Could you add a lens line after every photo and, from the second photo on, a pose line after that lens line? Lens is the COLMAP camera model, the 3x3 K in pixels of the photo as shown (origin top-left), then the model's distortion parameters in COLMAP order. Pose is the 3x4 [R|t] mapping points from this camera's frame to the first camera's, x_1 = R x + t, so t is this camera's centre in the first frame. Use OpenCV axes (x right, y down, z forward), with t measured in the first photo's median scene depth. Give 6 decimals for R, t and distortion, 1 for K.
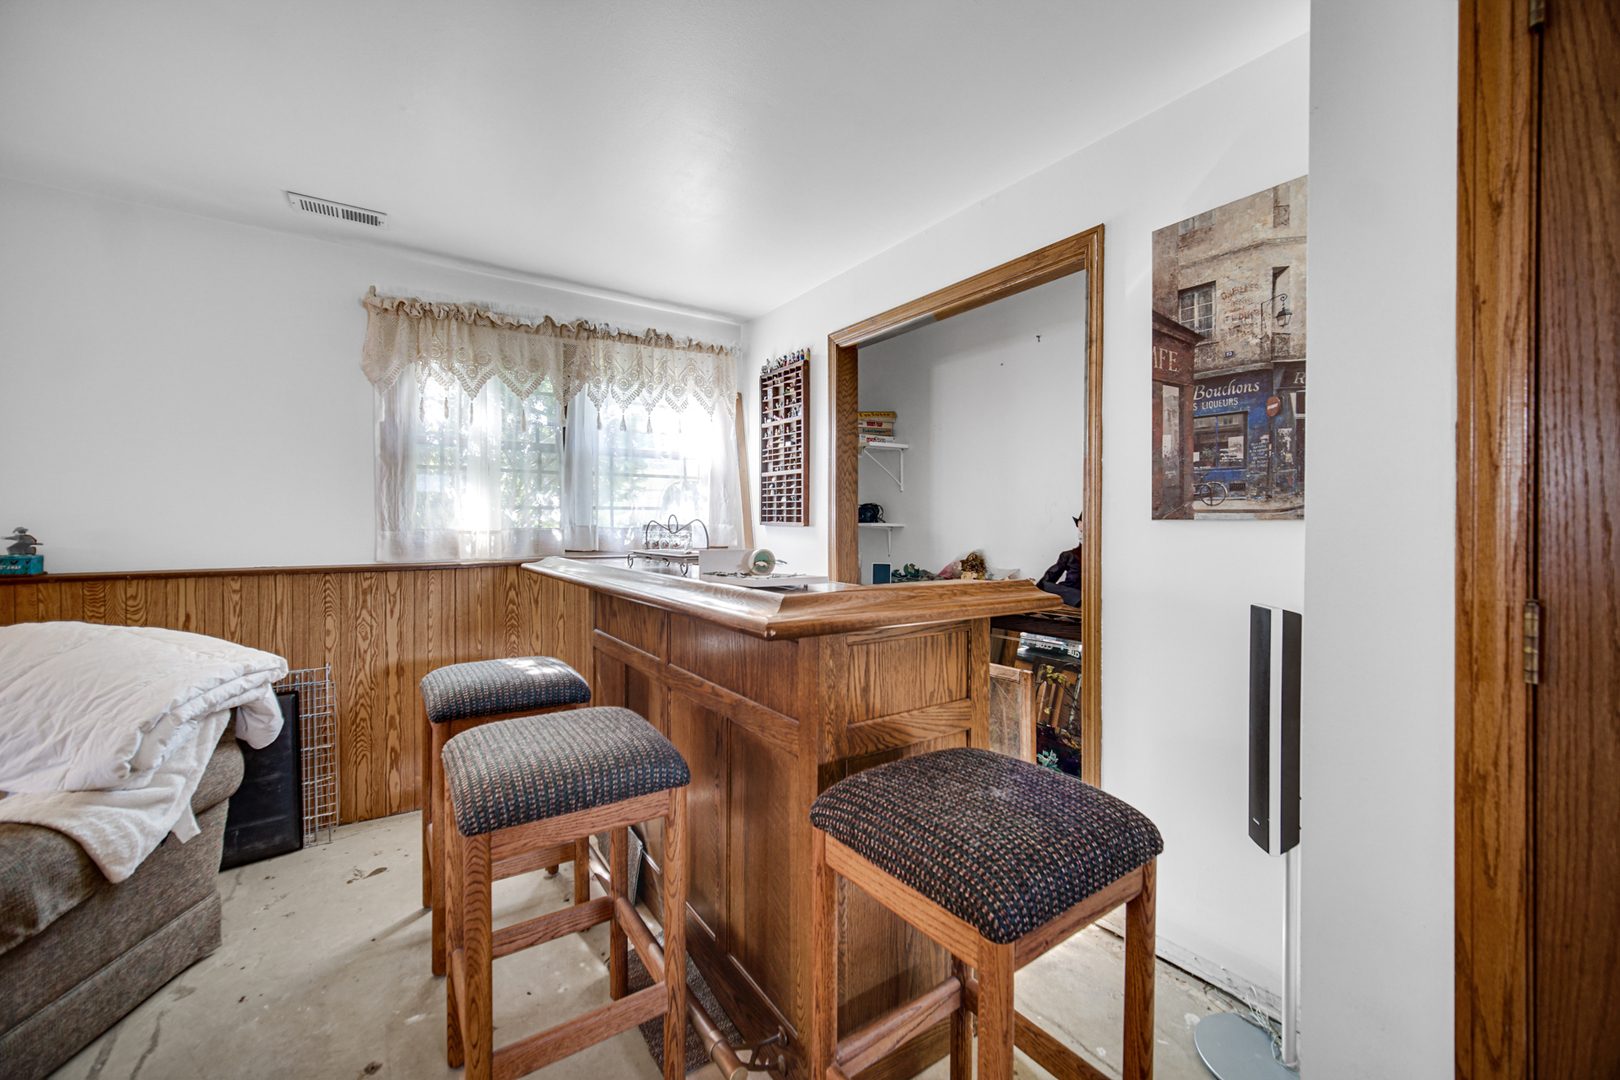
lens RADIAL K [[644.2, 0, 808.8], [0, 644.2, 532.0], [0, 0, 1]] dist [-0.006056, 0.002162]
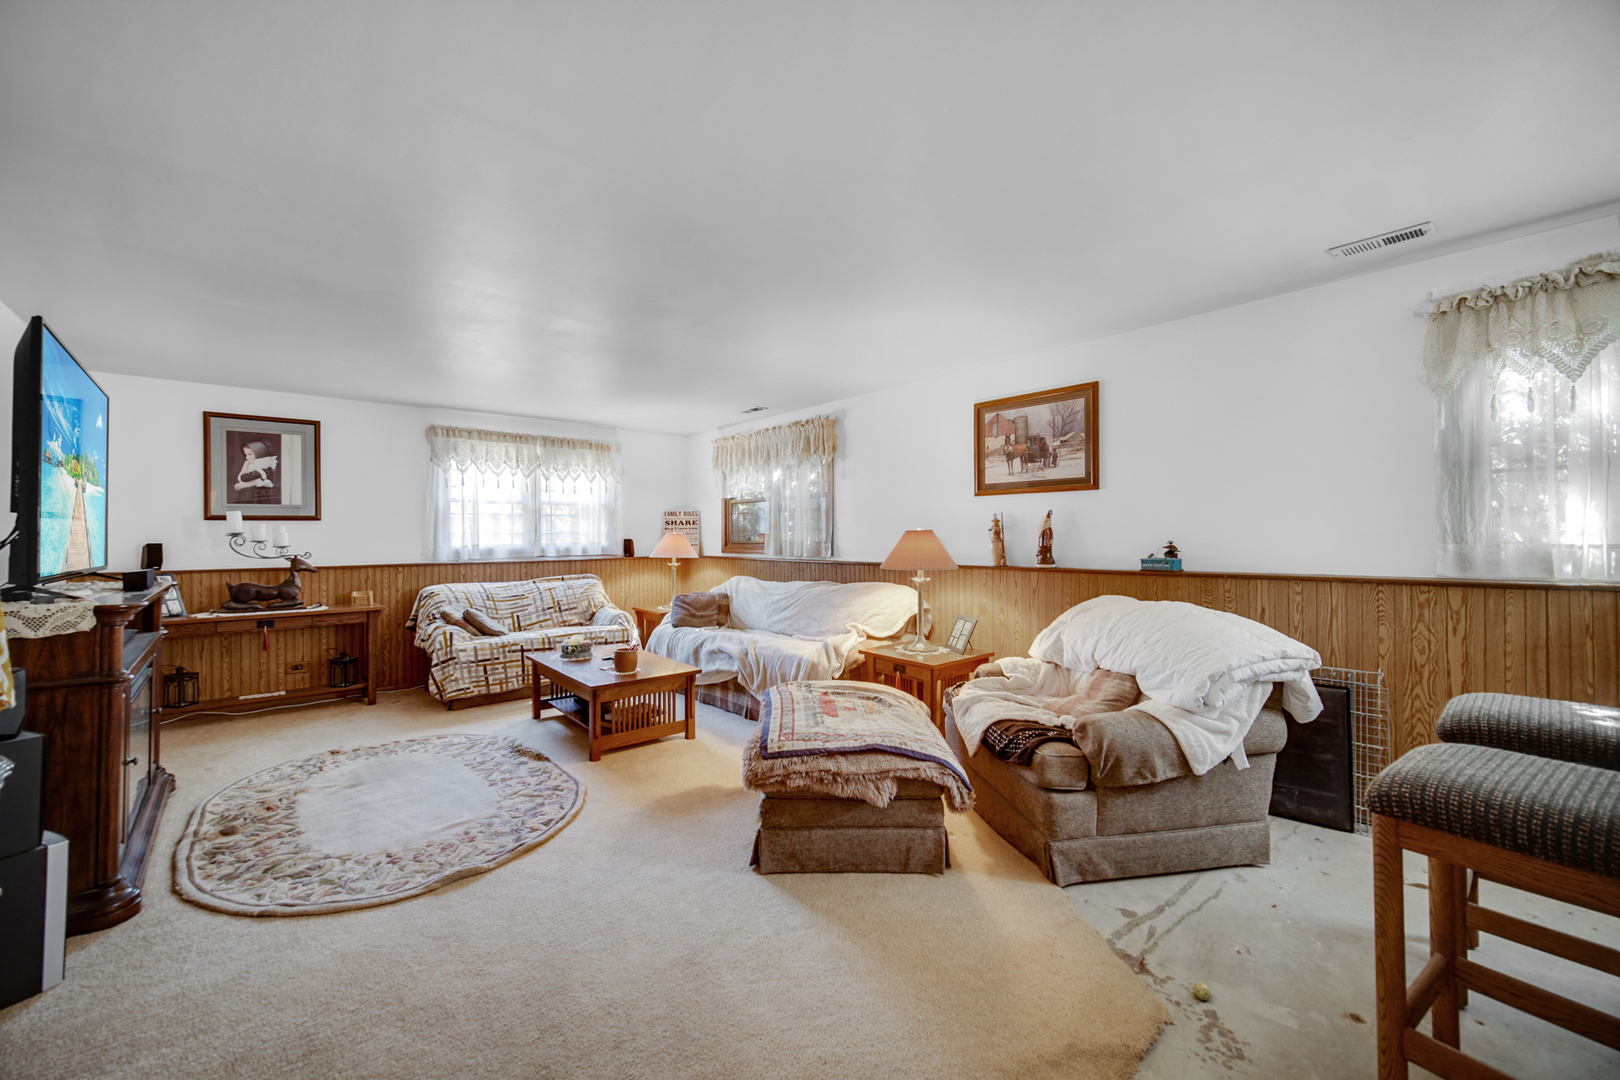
lens RADIAL K [[644.2, 0, 811.8], [0, 644.2, 534.0], [0, 0, 1]] dist [-0.006056, 0.002162]
pose [[0.125863, -0.006922, -0.992024, 0.202961], [-0.001584, 0.999973, -0.007179, -0.009510], [0.992046, 0.002475, 0.125848, -0.064357]]
